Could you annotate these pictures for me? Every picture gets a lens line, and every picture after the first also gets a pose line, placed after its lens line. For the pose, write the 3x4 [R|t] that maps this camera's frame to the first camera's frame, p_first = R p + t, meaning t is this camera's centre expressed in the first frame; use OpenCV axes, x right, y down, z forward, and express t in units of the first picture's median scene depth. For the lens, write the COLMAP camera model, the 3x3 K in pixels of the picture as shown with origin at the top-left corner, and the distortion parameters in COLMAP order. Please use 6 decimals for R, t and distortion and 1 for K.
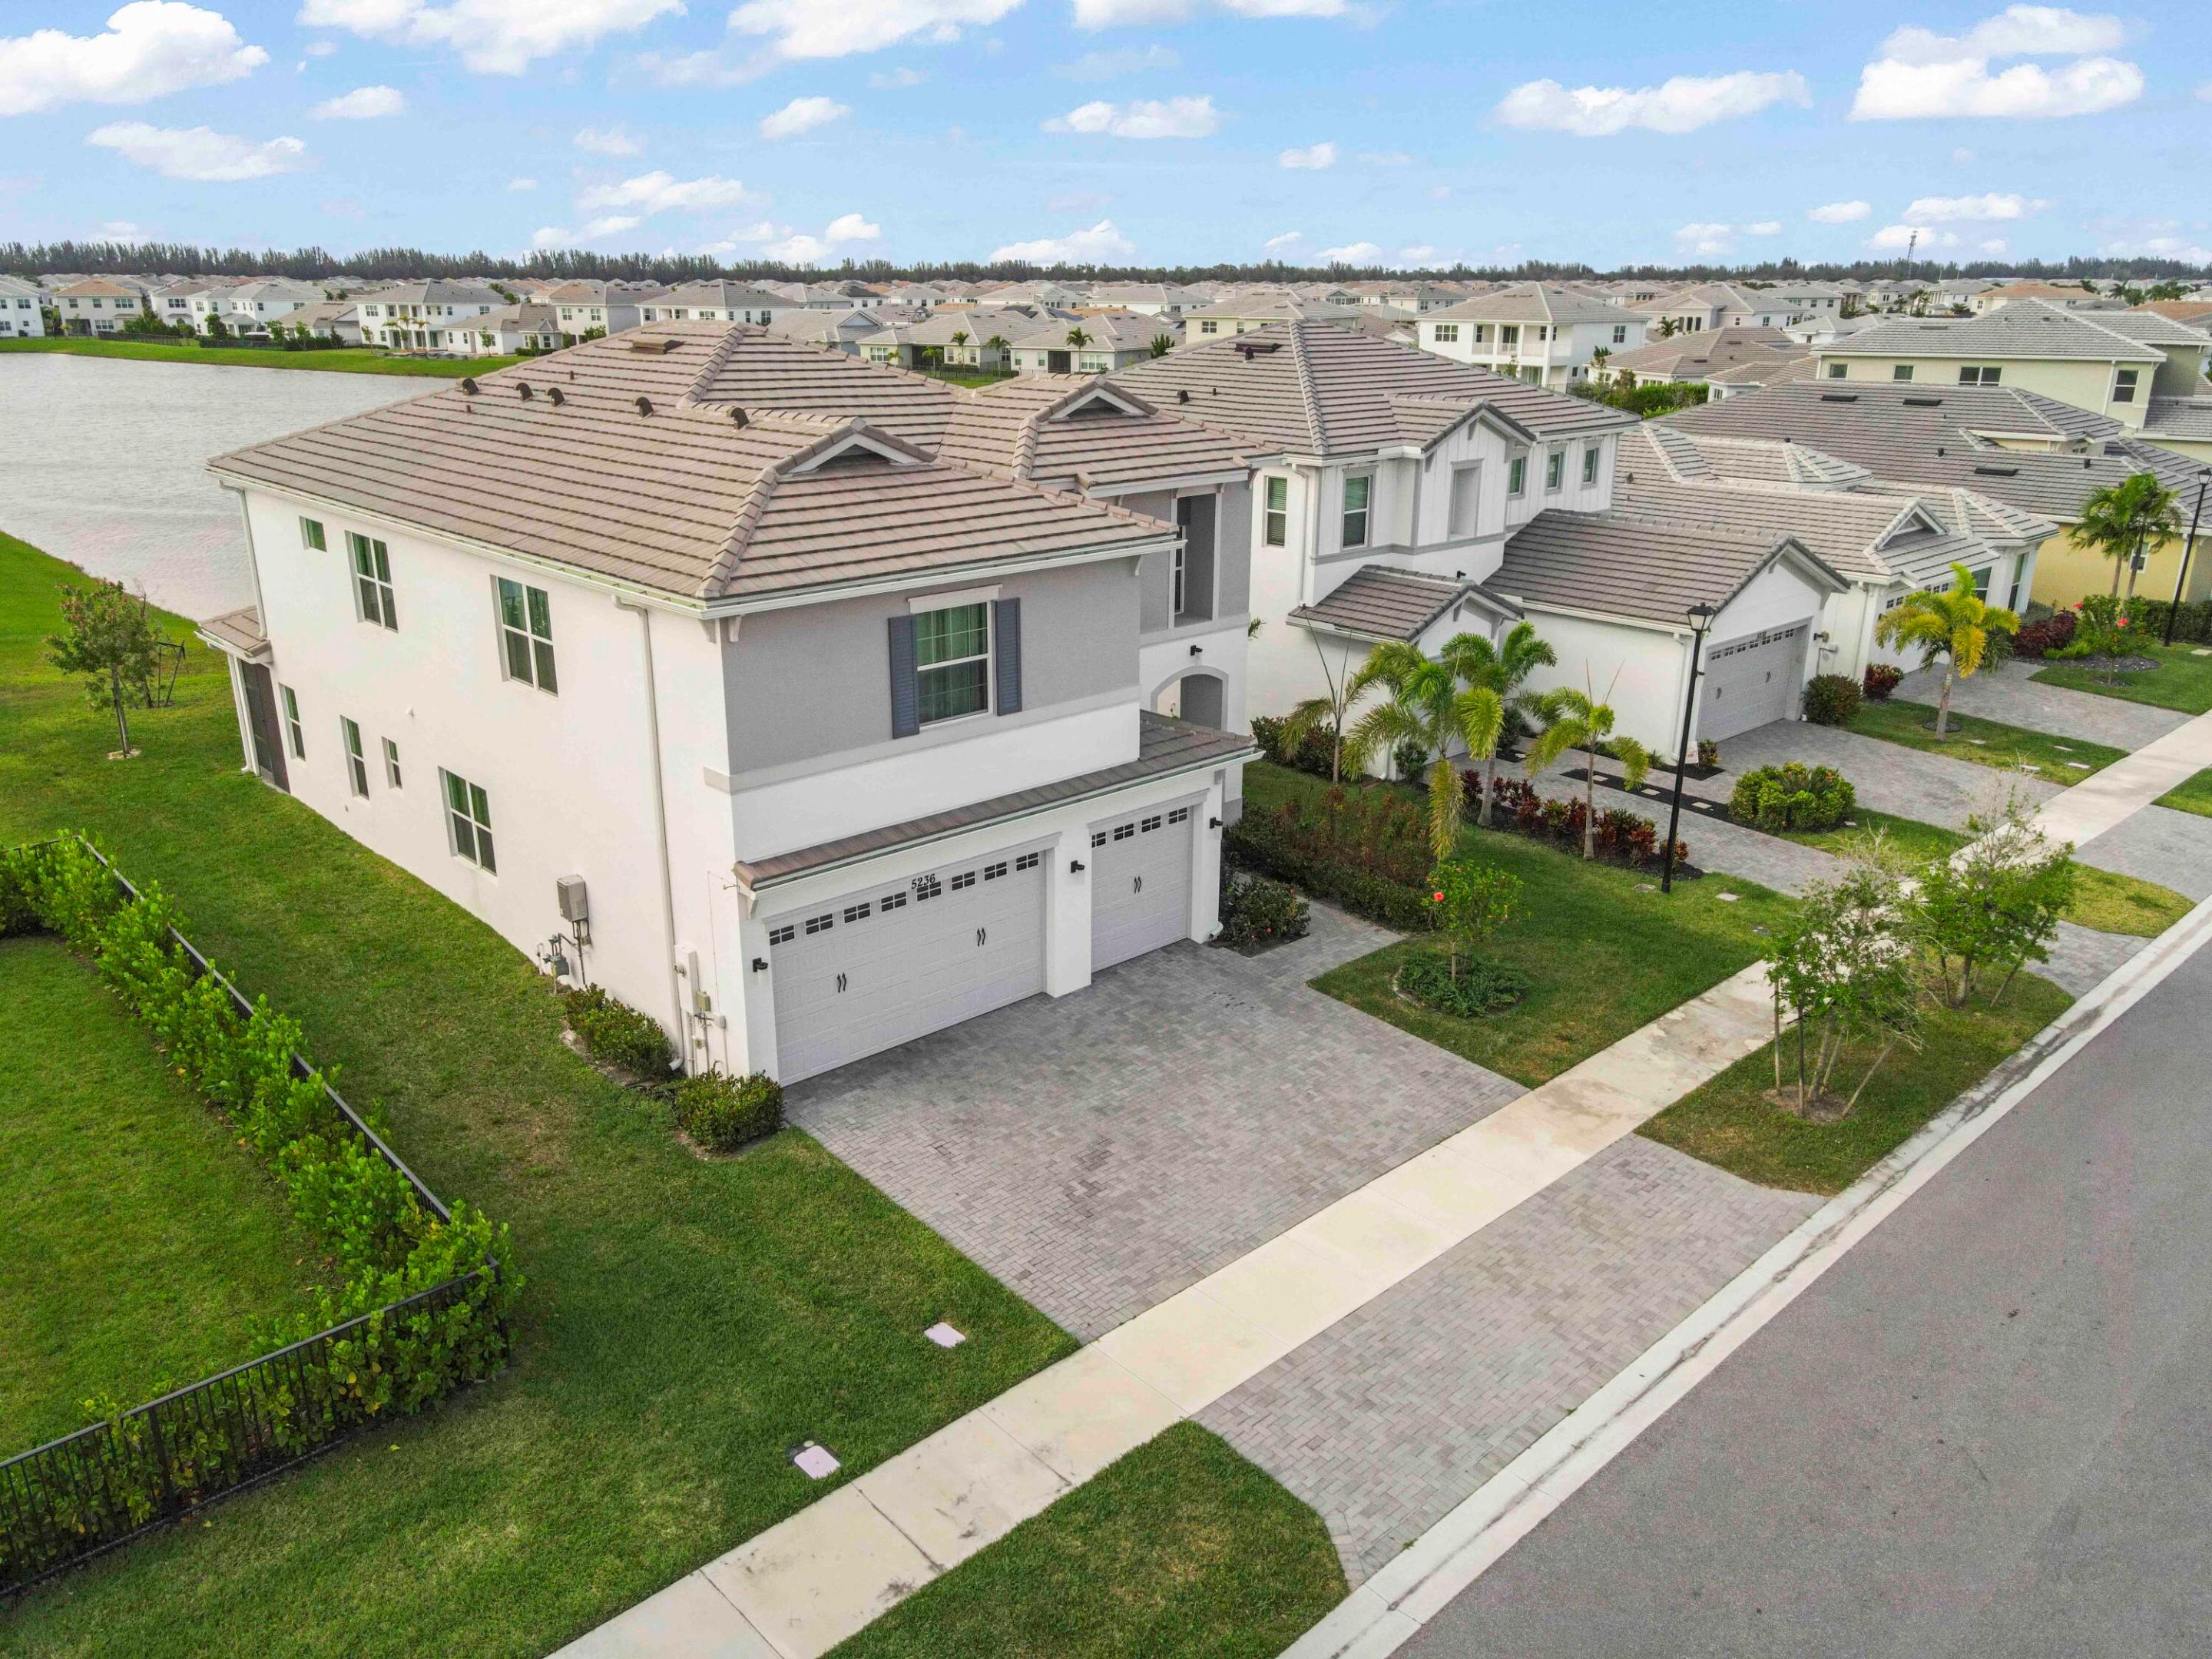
lens RADIAL K [[1631.8, 0, 1088.2], [0, 1631.8, 826.9], [0, 0, 1]] dist [0.004958, 0.005658]
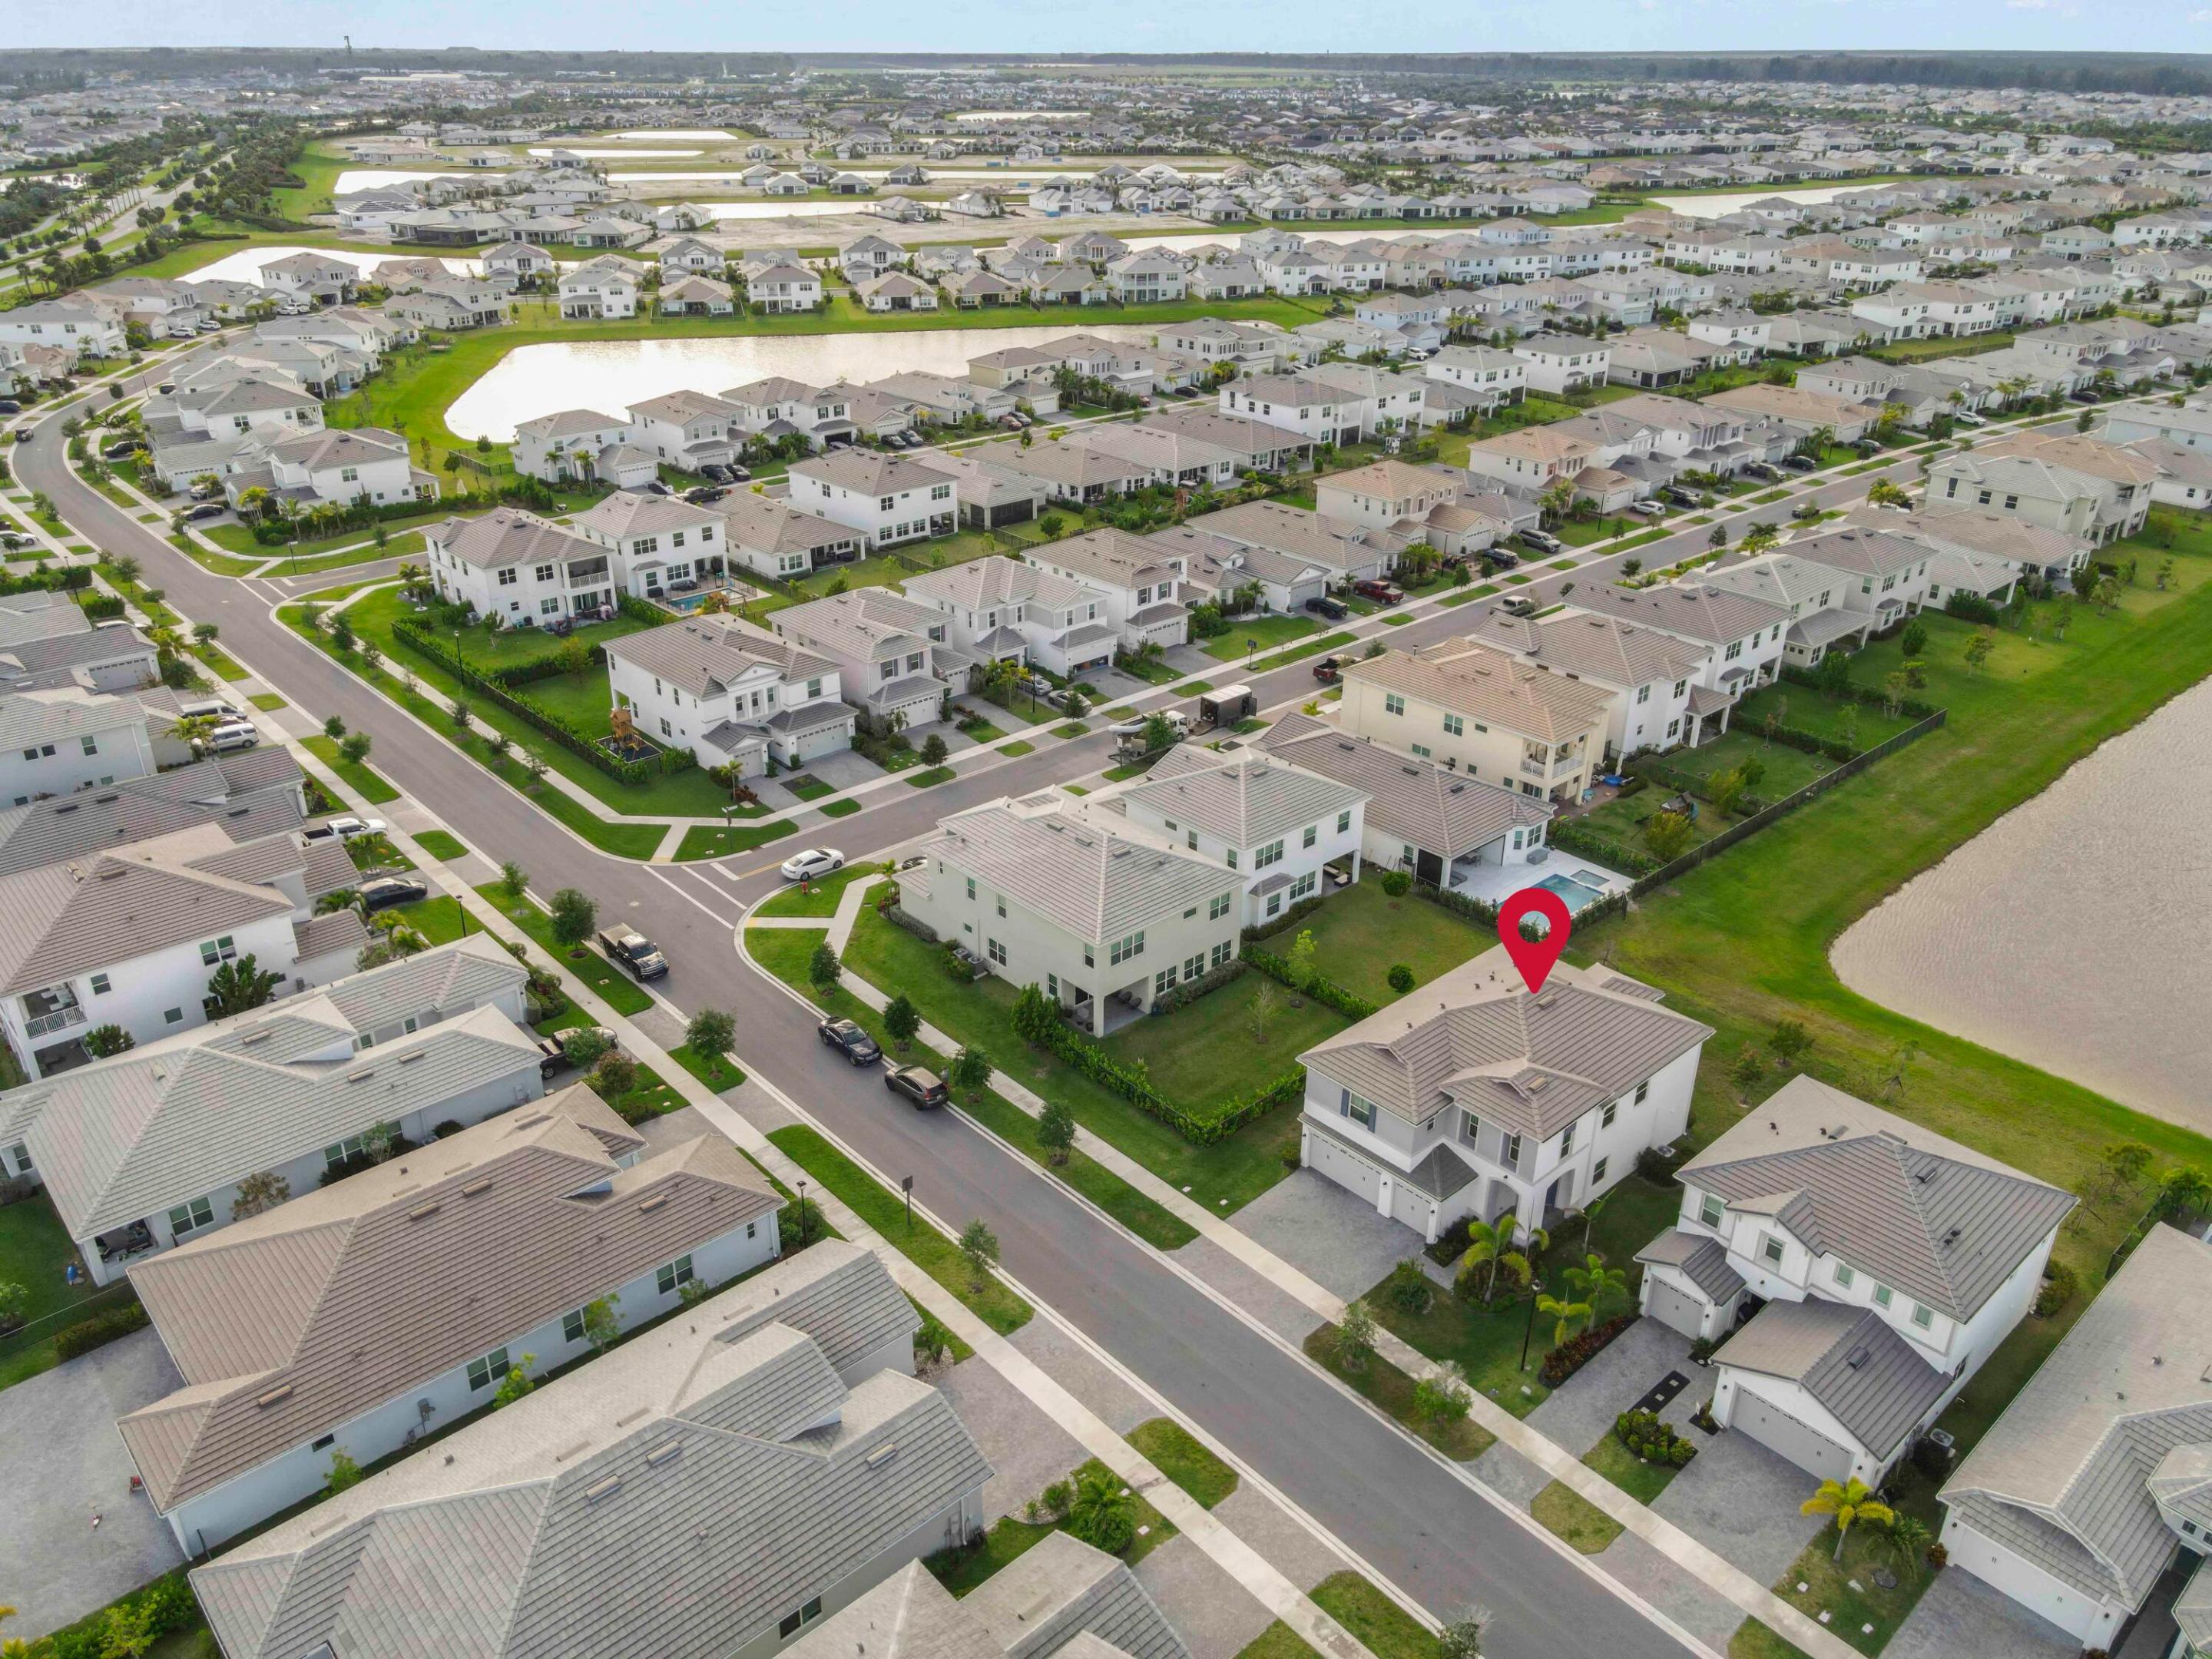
lens RADIAL K [[1631.8, 0, 1088.2], [0, 1631.8, 826.9], [0, 0, 1]] dist [0.004958, 0.005658]
pose [[-0.015843, 0.429943, -0.902717, 2.898621], [-0.323124, 0.852185, 0.411547, -1.902343], [0.946224, 0.298210, 0.125424, -0.258594]]
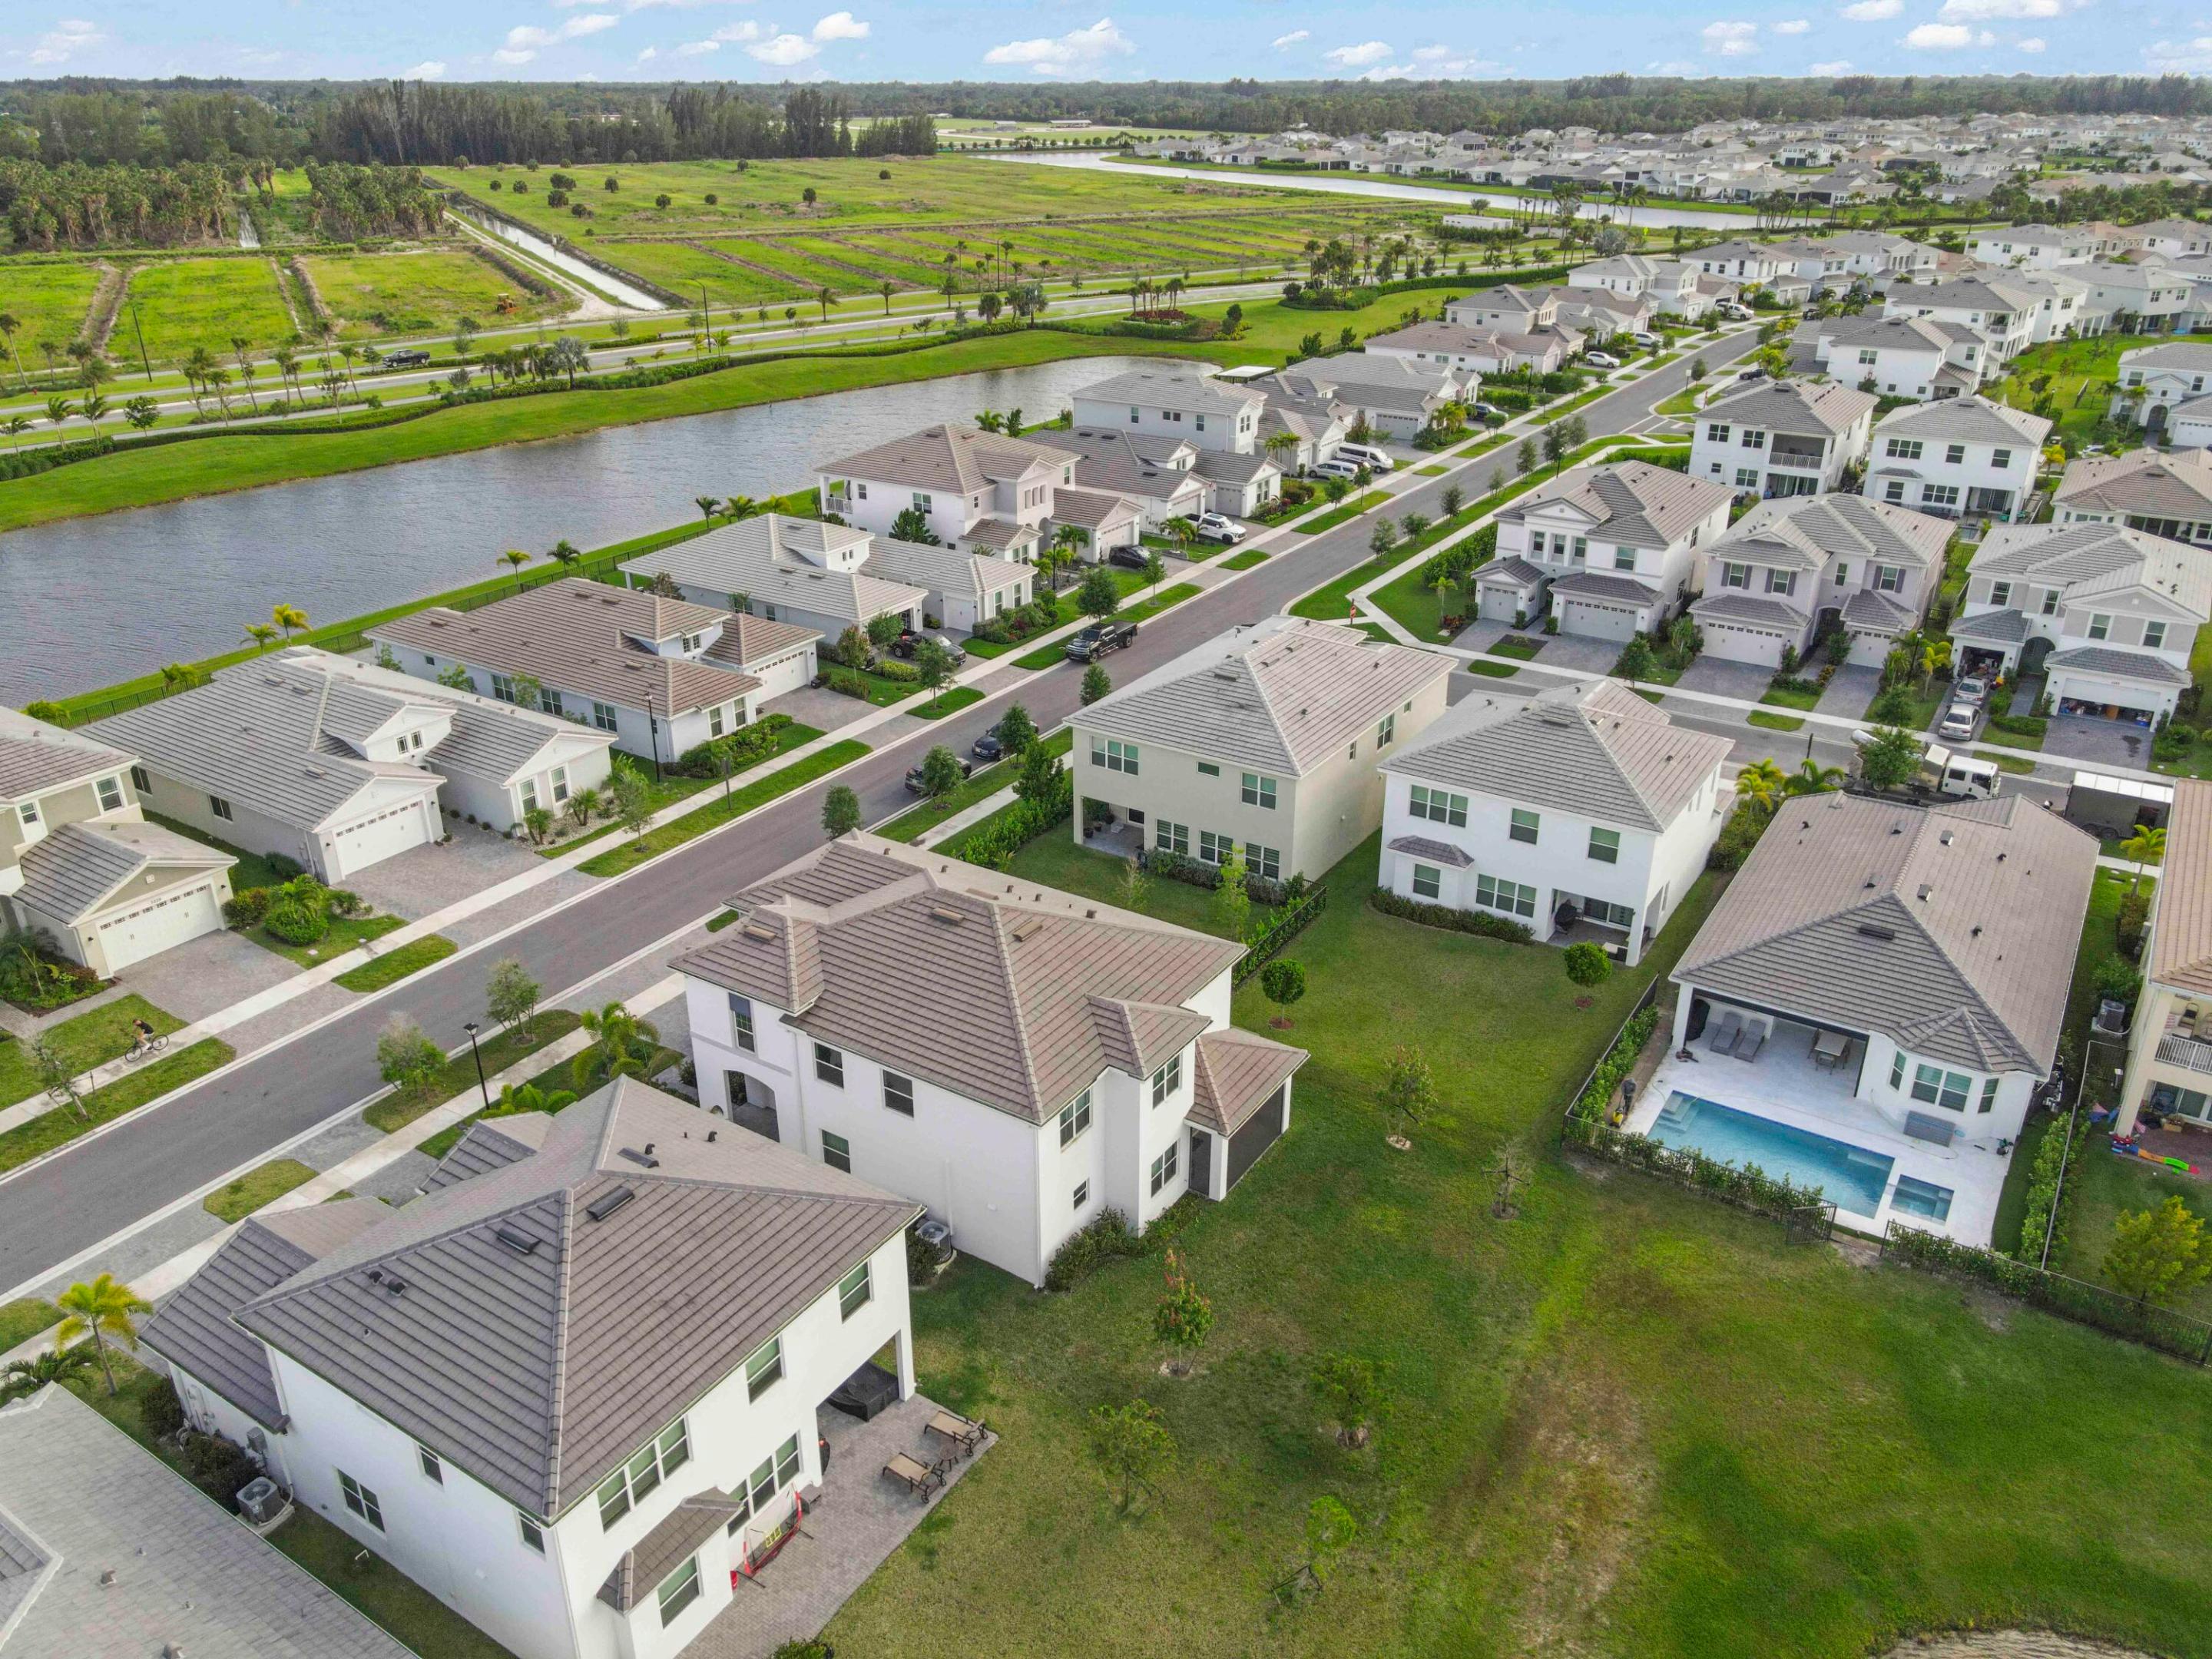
lens RADIAL K [[1624.8, 0, 1087.1], [0, 1624.8, 821.1], [0, 0, 1]] dist [0.007422, 0.040277]
pose [[-0.970142, 0.101100, -0.220461, 0.052077], [-0.077732, 0.731422, 0.677480, -2.163084], [0.229744, 0.674389, -0.701724, 2.964657]]
